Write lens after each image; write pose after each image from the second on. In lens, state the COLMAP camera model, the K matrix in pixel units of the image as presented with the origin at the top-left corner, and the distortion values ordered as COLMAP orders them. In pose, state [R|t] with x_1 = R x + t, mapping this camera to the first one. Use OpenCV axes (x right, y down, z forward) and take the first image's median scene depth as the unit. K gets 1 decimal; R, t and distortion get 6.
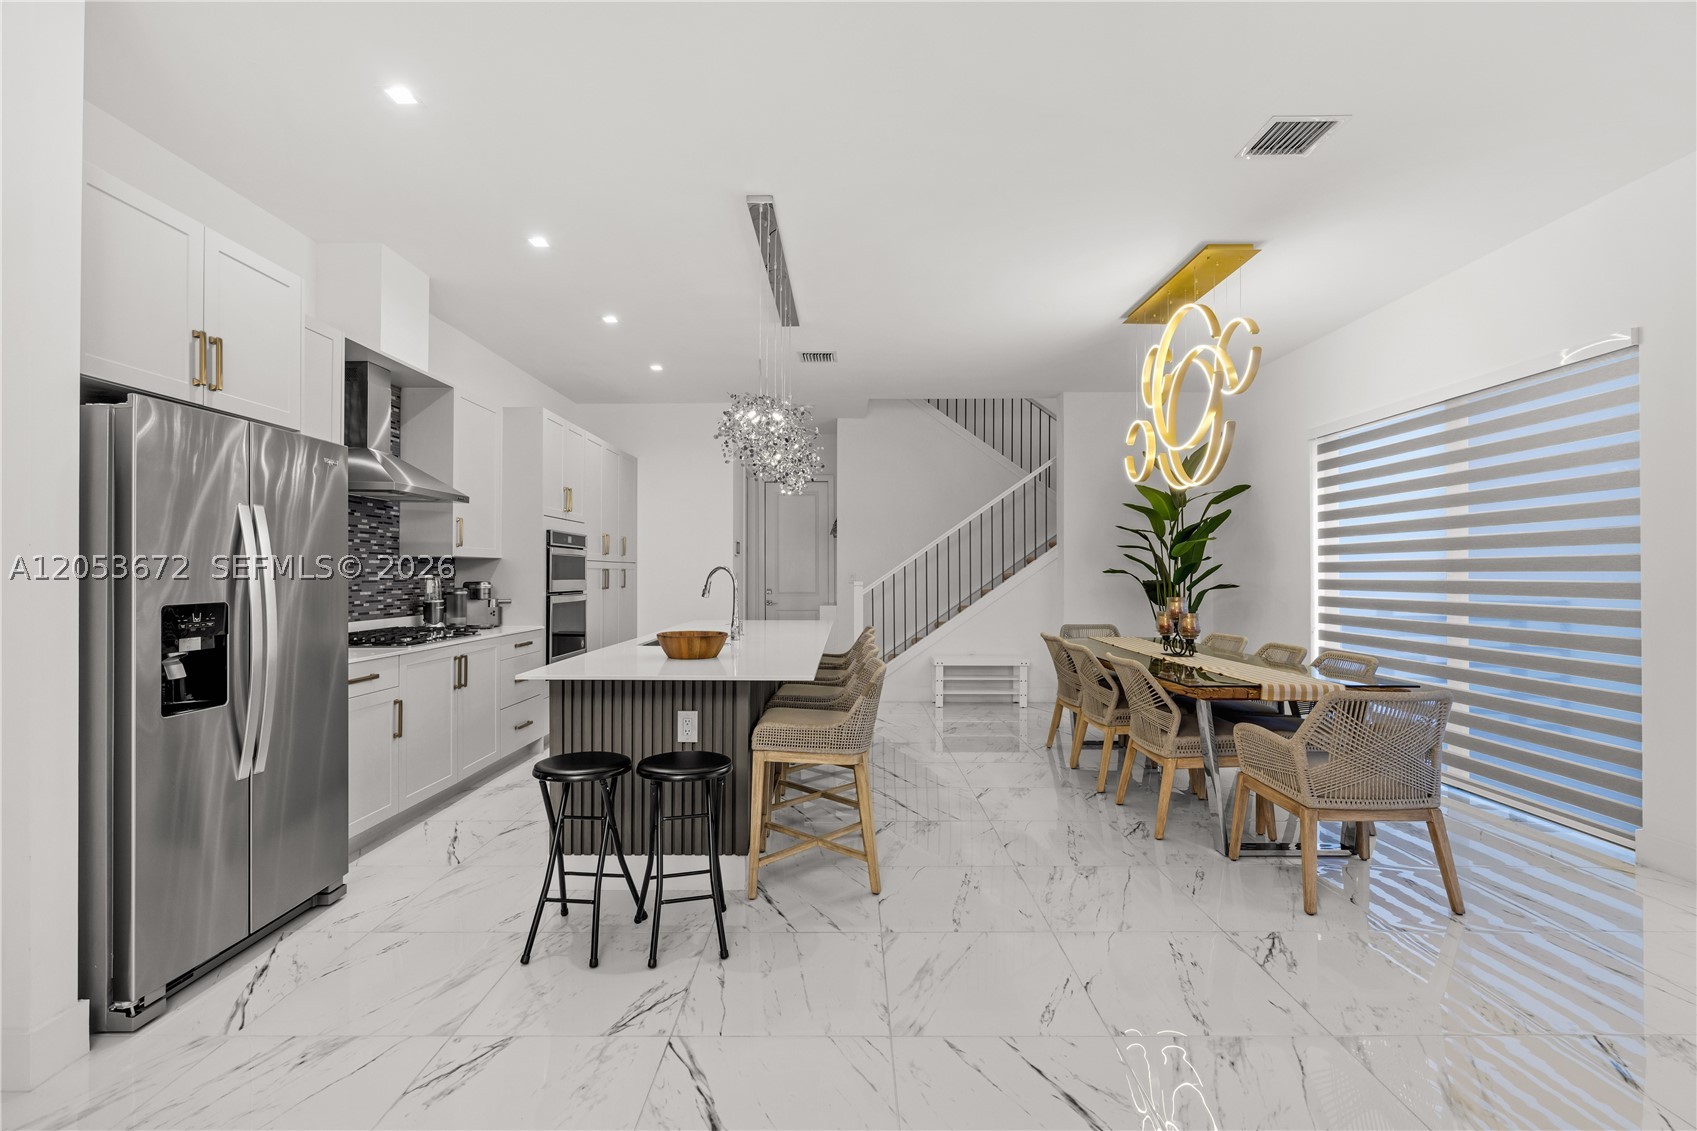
lens RADIAL K [[772.2, 0, 845.1], [0, 772.2, 565.4], [0, 0, 1]] dist [0.000513, 0.000511]
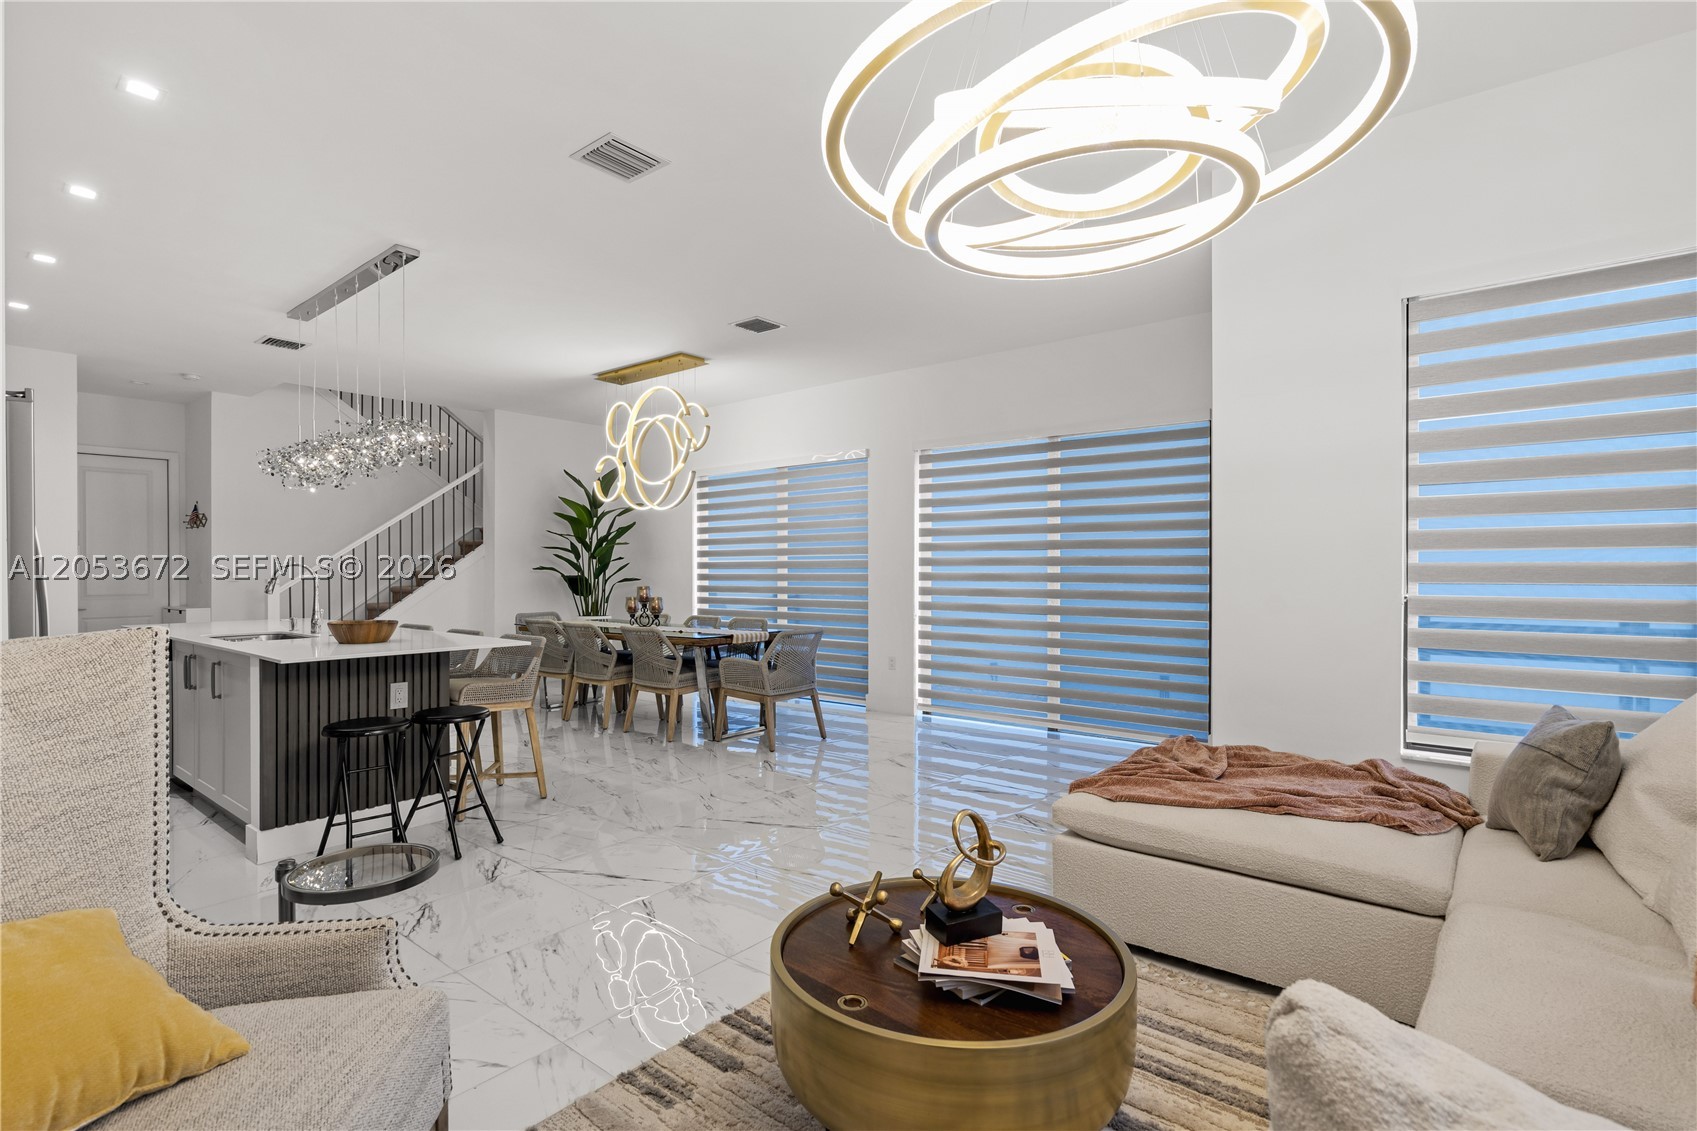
lens RADIAL K [[772.2, 0, 848.8], [0, 772.2, 570.8], [0, 0, 1]] dist [0.000513, 0.000511]
pose [[0.634783, -0.002152, 0.772688, -0.387388], [-0.004707, 0.999967, 0.006652, 0.001205], [-0.772676, -0.007859, 0.634751, -0.173840]]
